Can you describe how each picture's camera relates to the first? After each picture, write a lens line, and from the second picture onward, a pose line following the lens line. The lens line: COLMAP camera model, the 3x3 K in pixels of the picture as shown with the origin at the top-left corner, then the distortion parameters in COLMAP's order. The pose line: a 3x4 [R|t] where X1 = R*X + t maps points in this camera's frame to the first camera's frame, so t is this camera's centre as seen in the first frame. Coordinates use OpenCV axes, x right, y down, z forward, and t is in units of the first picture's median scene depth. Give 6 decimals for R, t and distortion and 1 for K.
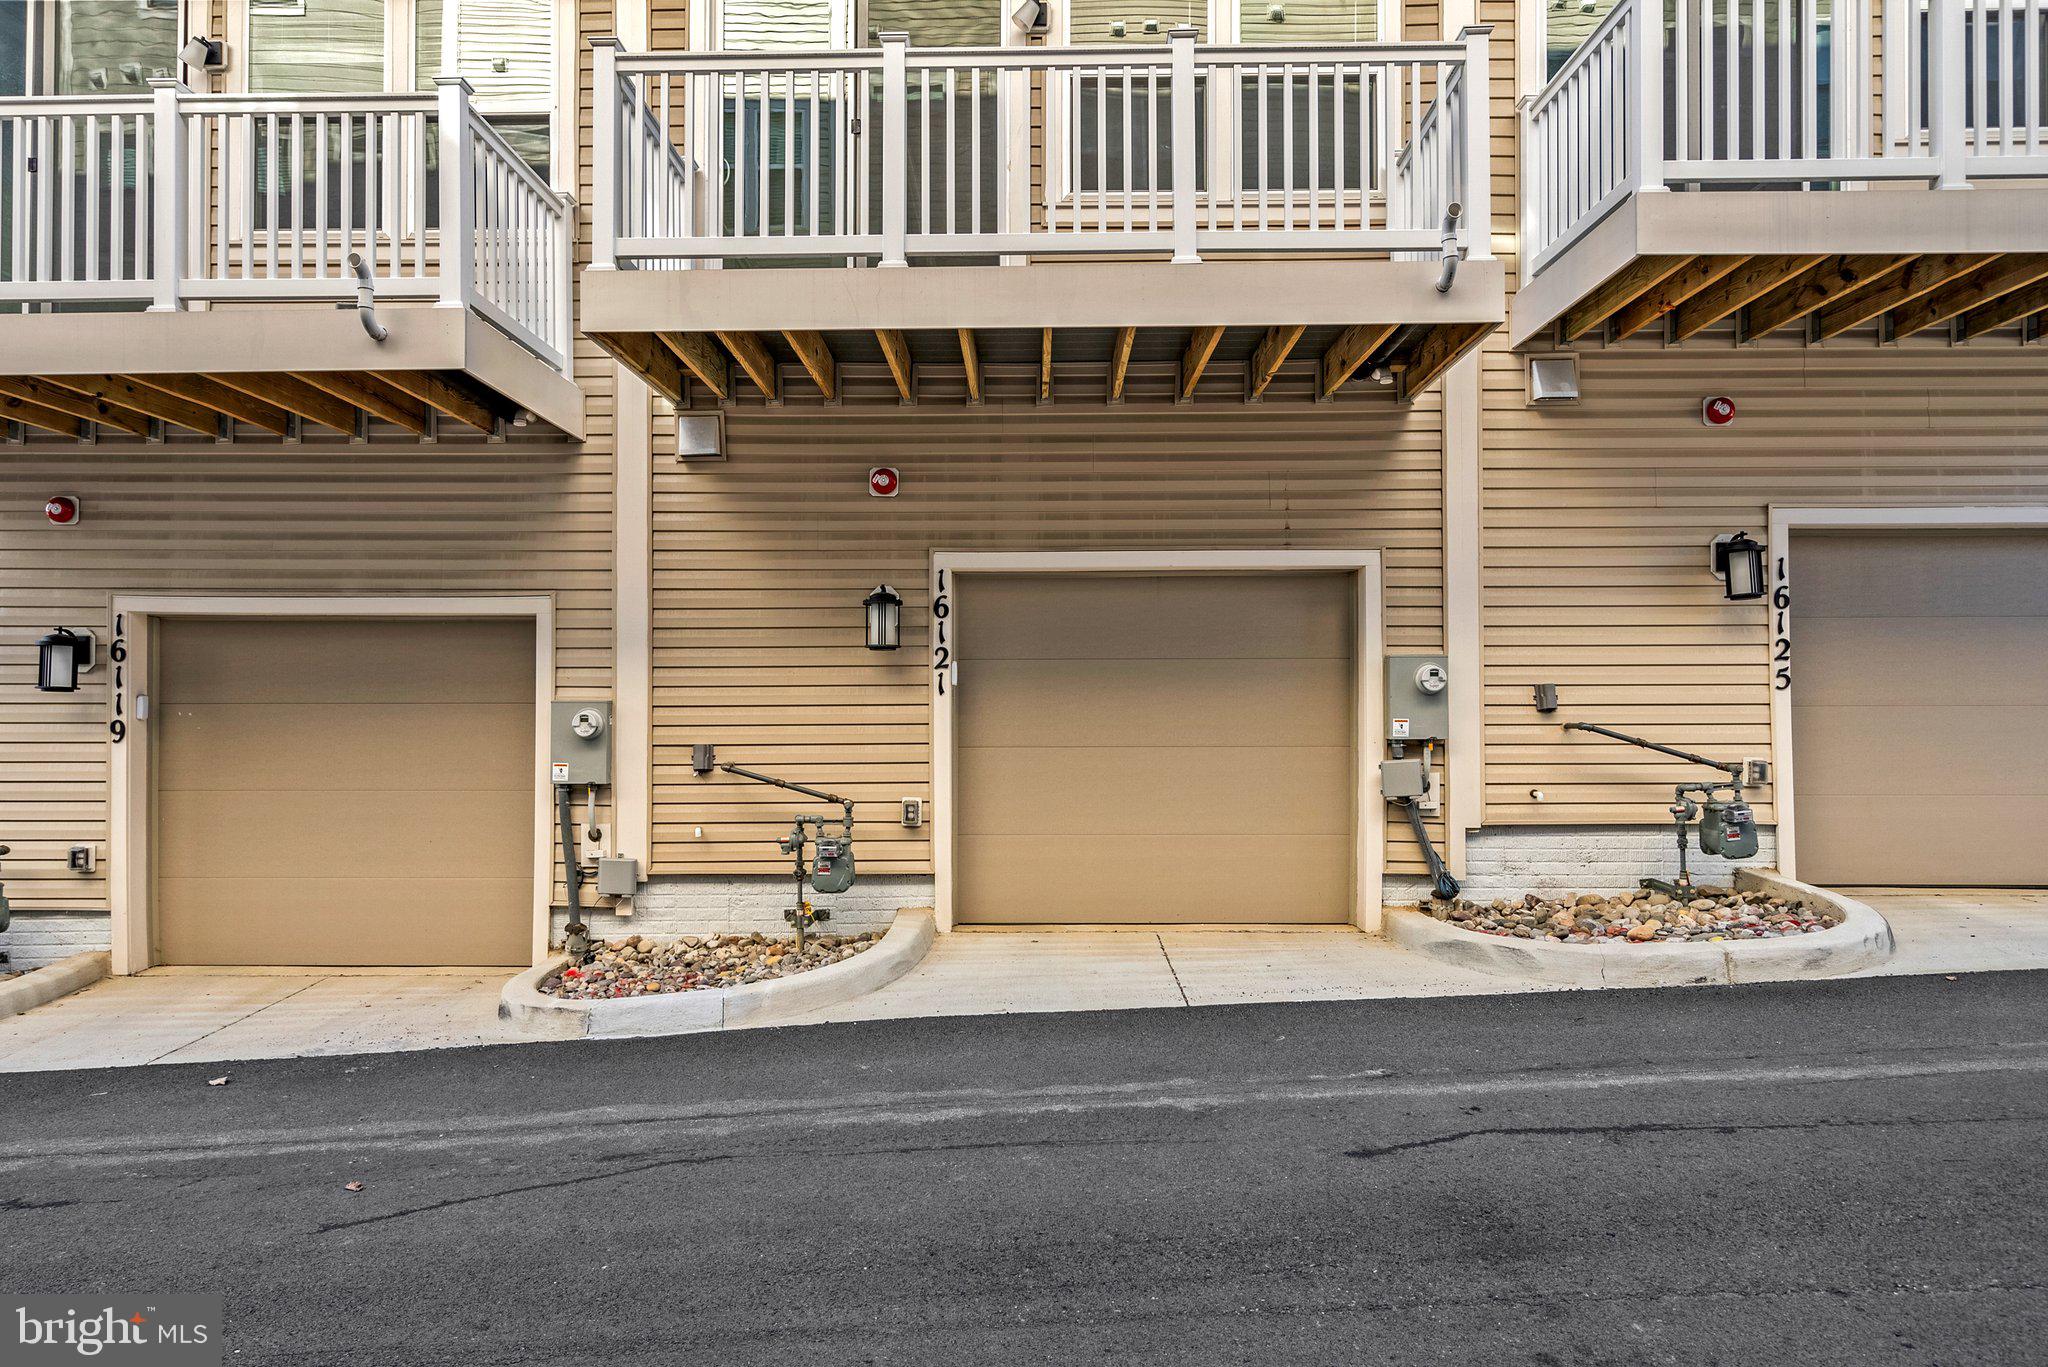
lens RADIAL K [[1287.6, 0, 1012.2], [0, 1287.6, 691.5], [0, 0, 1]] dist [0.007049, 0.006316]
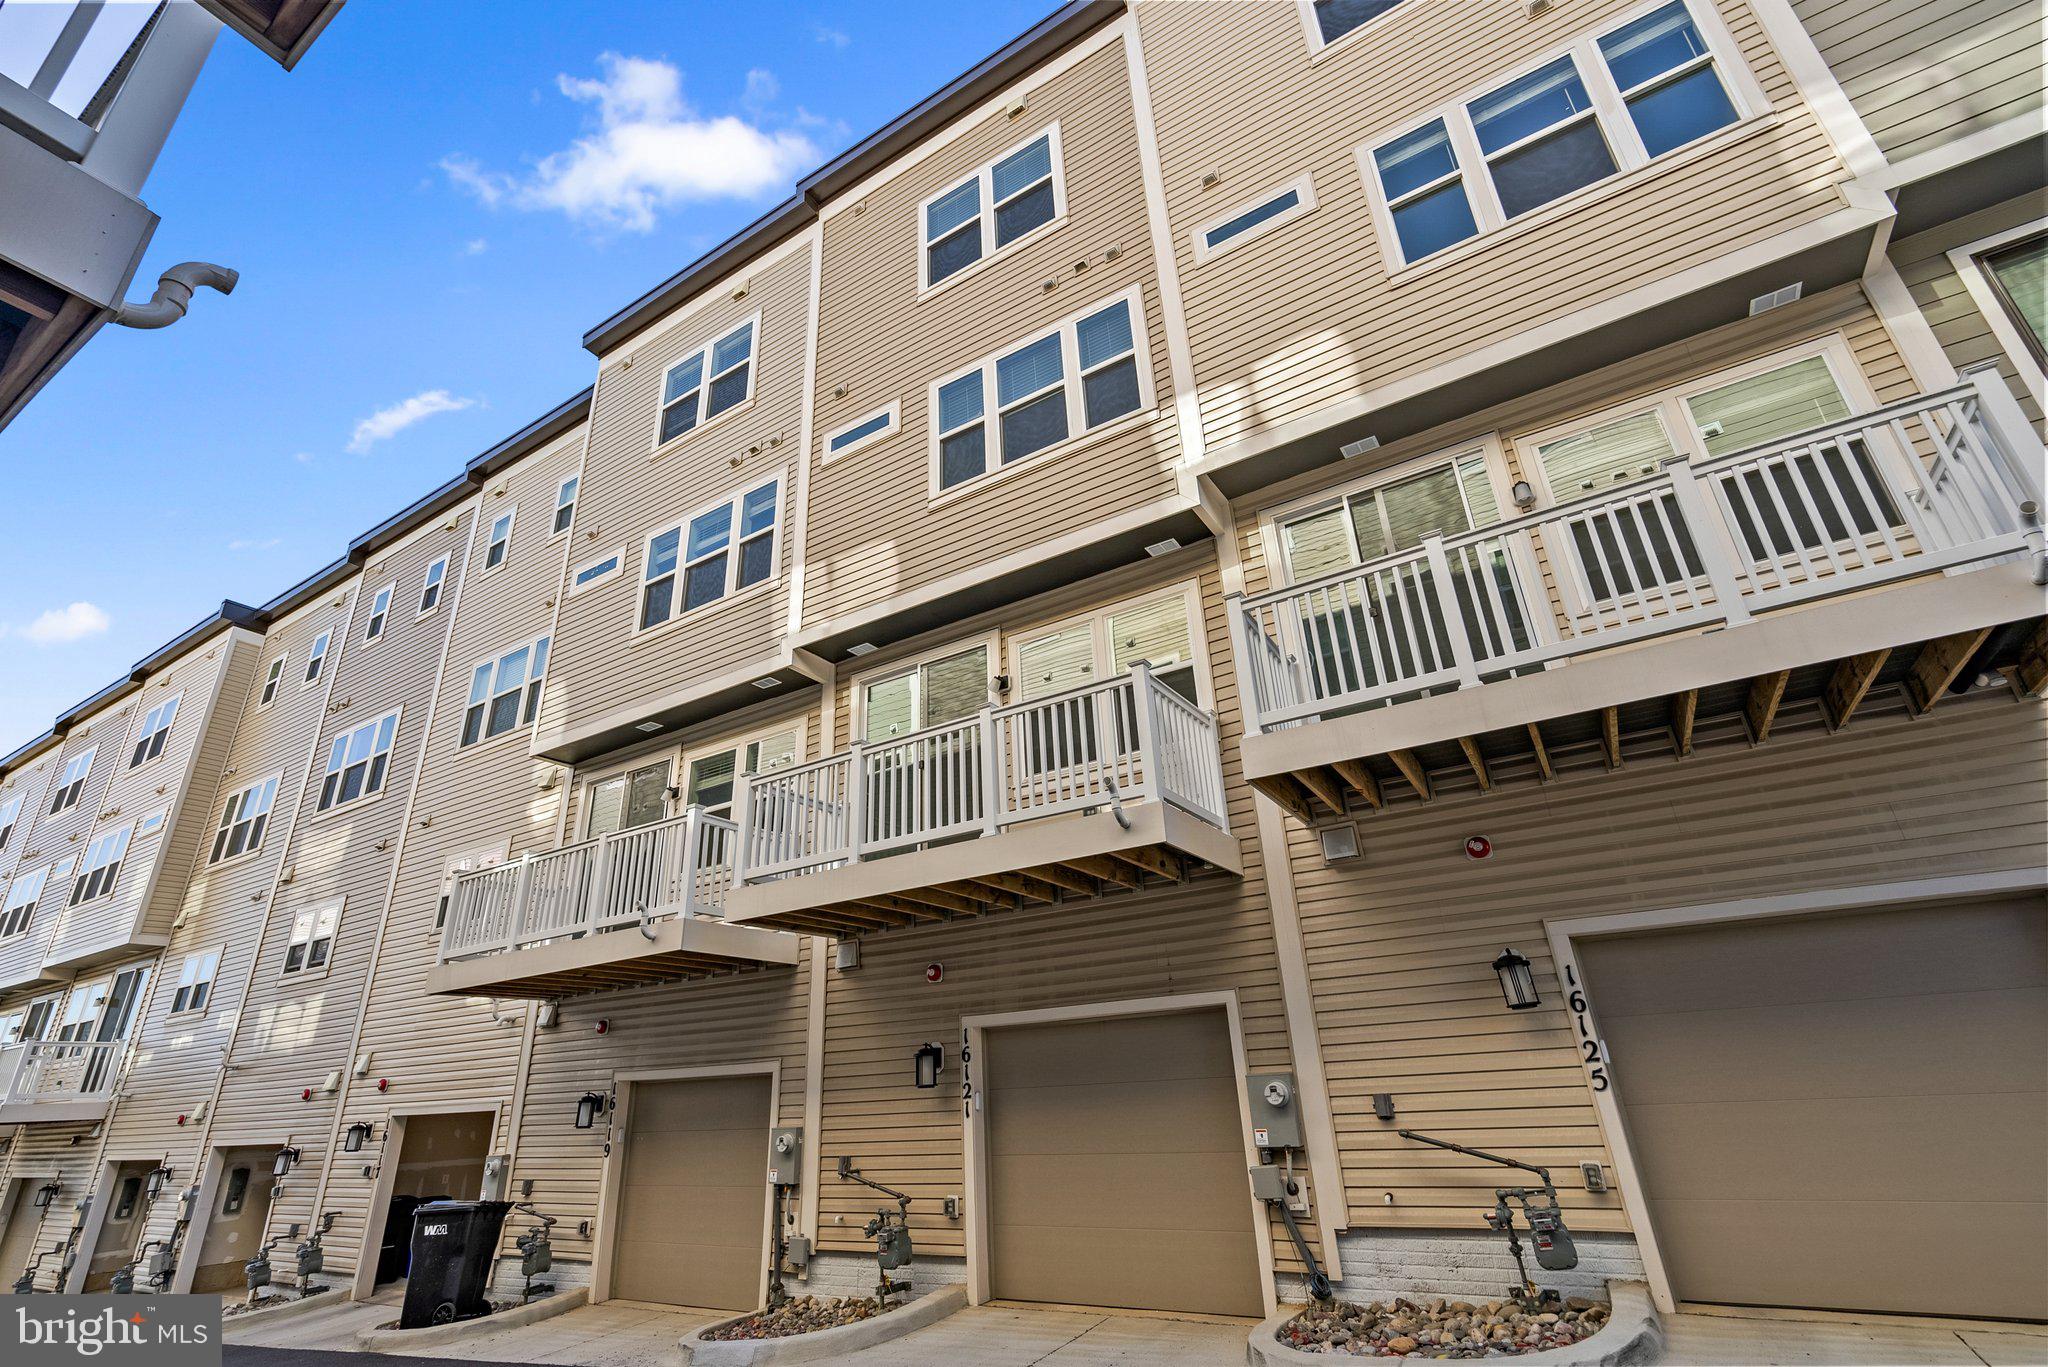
lens RADIAL K [[941.5, 0, 1013.7], [0, 941.5, 675.0], [0, 0, 1]] dist [-0.003630, 0.000868]
pose [[0.855270, -0.243472, -0.457421, 0.617850], [0.049402, 0.917033, -0.395740, -0.033838], [0.515822, 0.315867, 0.796339, -0.001447]]
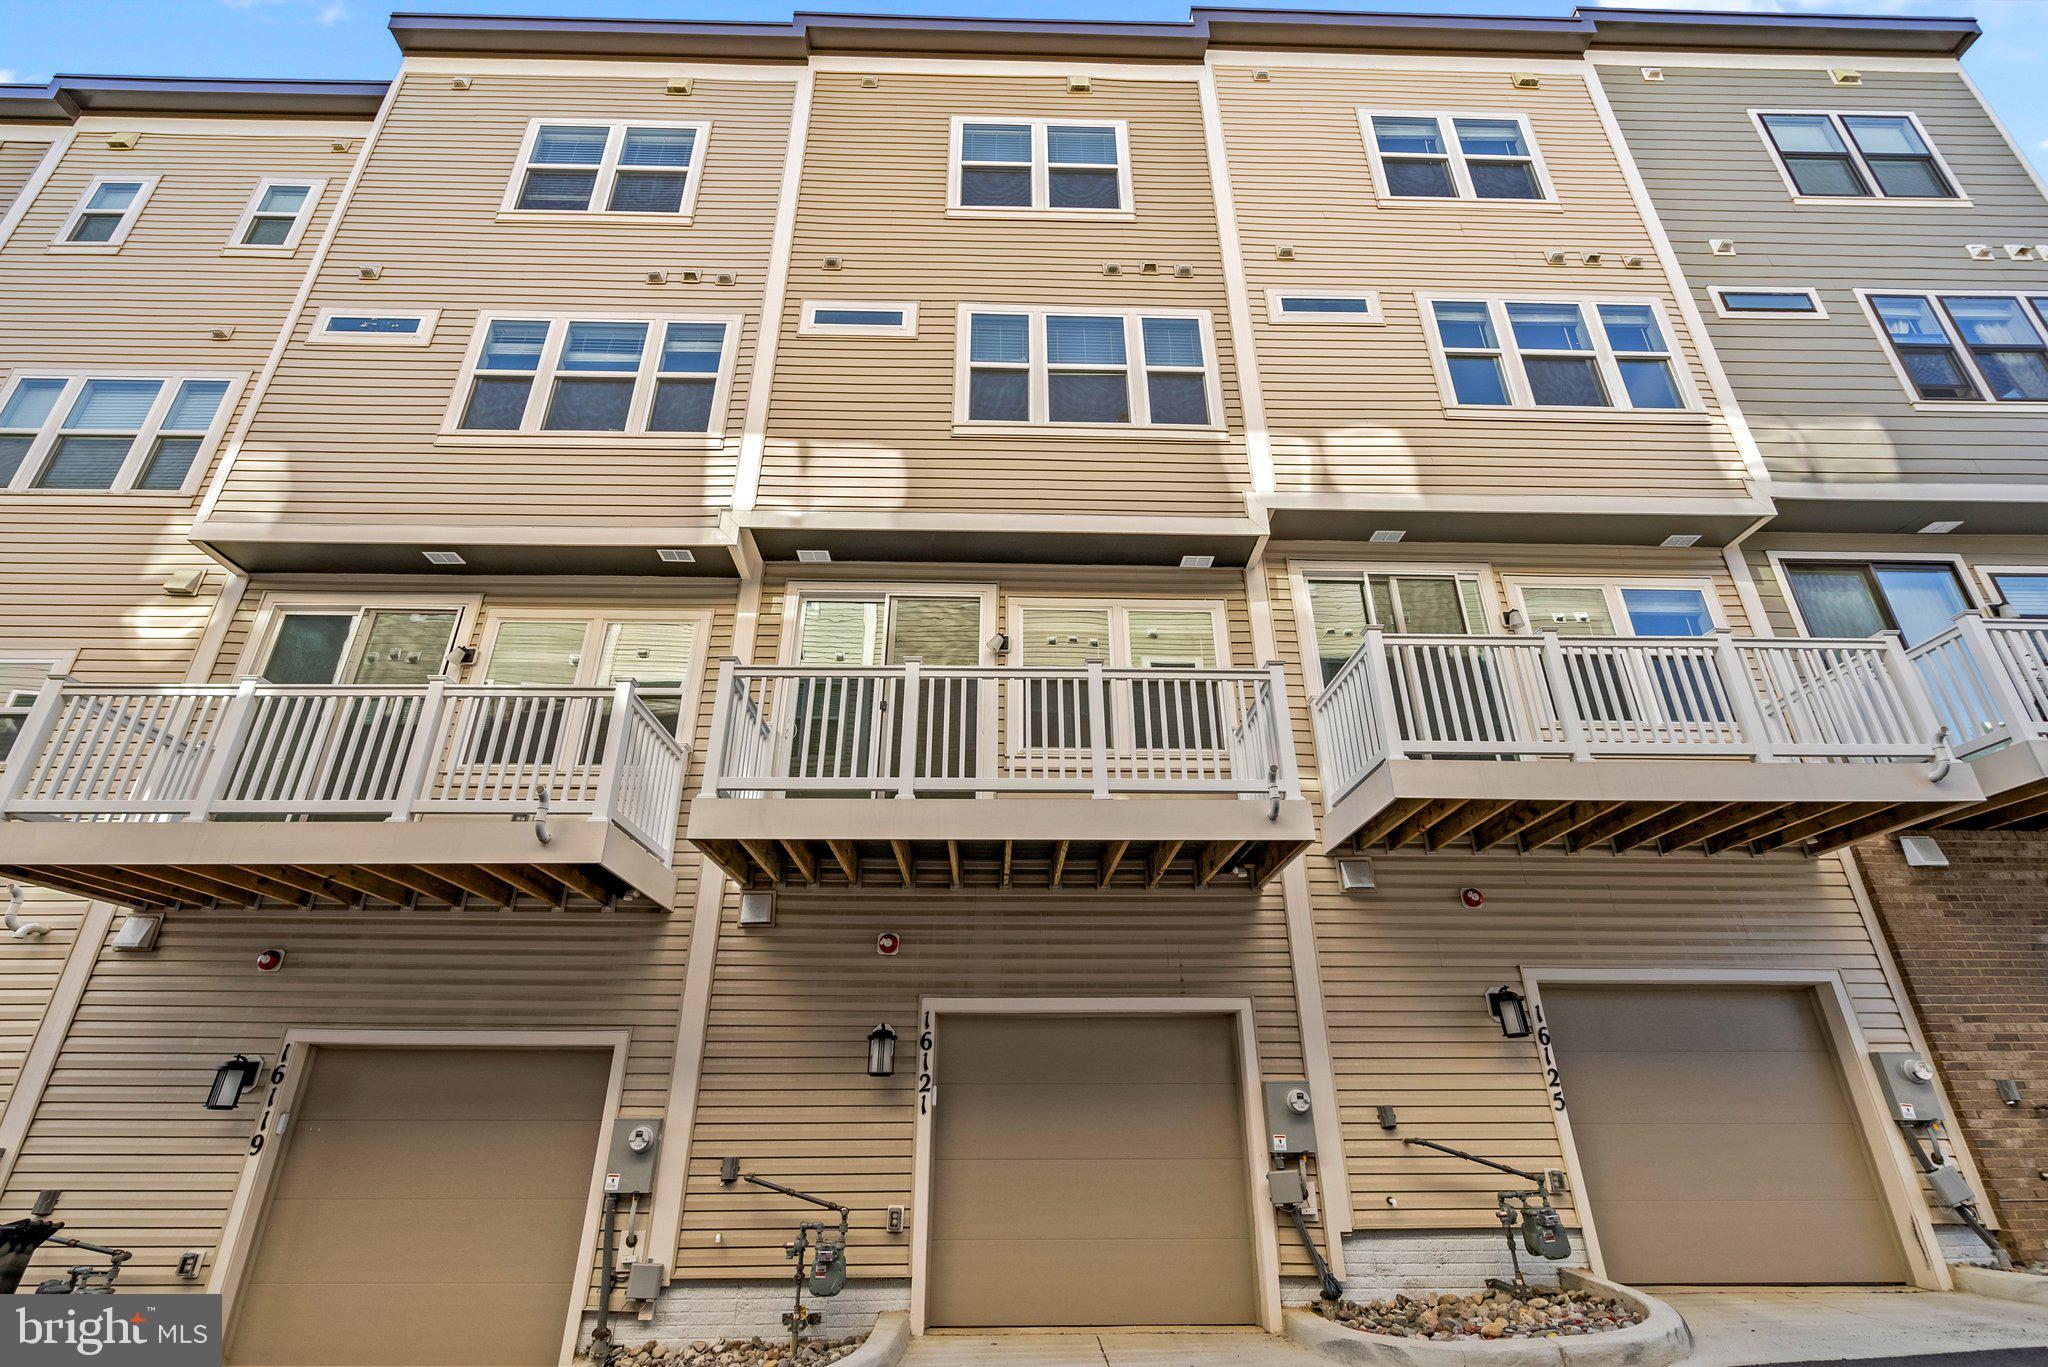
lens RADIAL K [[941.5, 0, 1017.5], [0, 941.5, 677.7], [0, 0, 1]] dist [-0.003630, 0.000868]
pose [[0.999163, 0.018231, 0.036611, -0.003675], [-0.001372, 0.909590, -0.415504, -0.003735], [-0.040876, 0.415106, 0.908854, -0.037332]]
